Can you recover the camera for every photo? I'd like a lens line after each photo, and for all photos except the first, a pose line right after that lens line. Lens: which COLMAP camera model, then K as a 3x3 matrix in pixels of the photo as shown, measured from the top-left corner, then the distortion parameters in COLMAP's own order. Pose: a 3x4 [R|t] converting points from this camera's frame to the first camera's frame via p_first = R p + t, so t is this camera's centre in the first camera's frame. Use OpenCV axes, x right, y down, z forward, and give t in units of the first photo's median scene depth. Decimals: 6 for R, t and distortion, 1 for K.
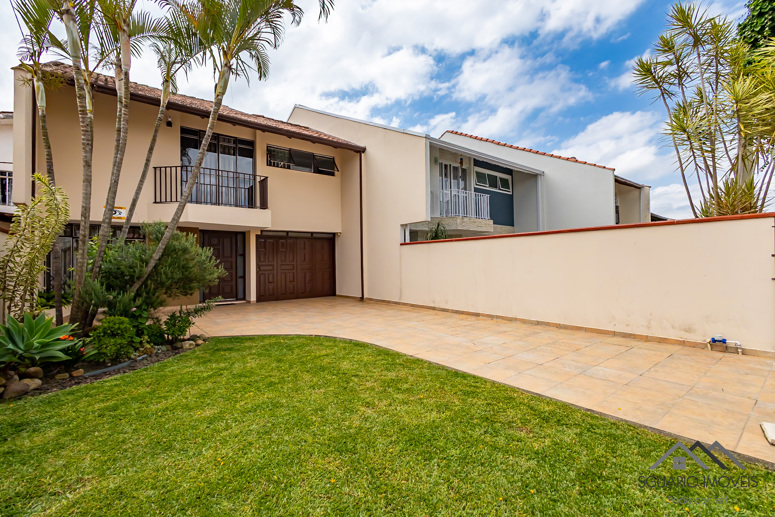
lens RADIAL K [[351.4, 0, 388.3], [0, 351.4, 258.4], [0, 0, 1]] dist [-0.000572, 0.001002]
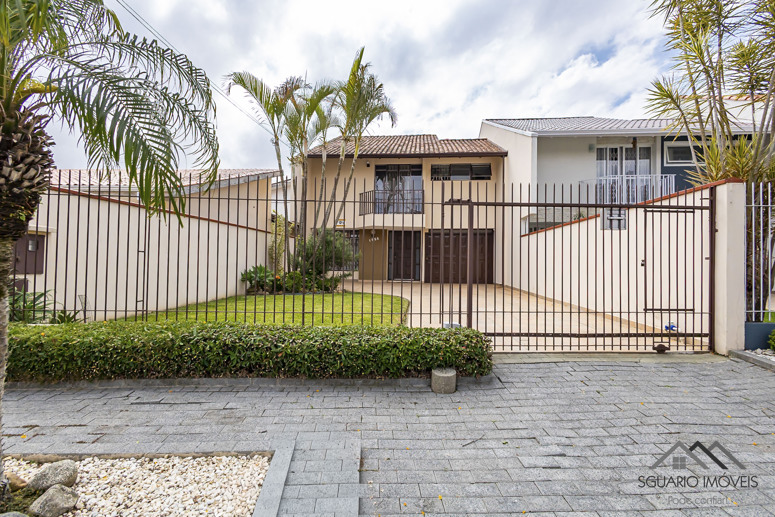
lens RADIAL K [[351.4, 0, 388.2], [0, 351.4, 257.8], [0, 0, 1]] dist [-0.000572, 0.001002]
pose [[0.743217, 0.002894, -0.669044, 0.431519], [-0.004841, 0.999988, -0.001053, 0.032586], [0.669032, 0.004021, 0.743222, -0.103159]]
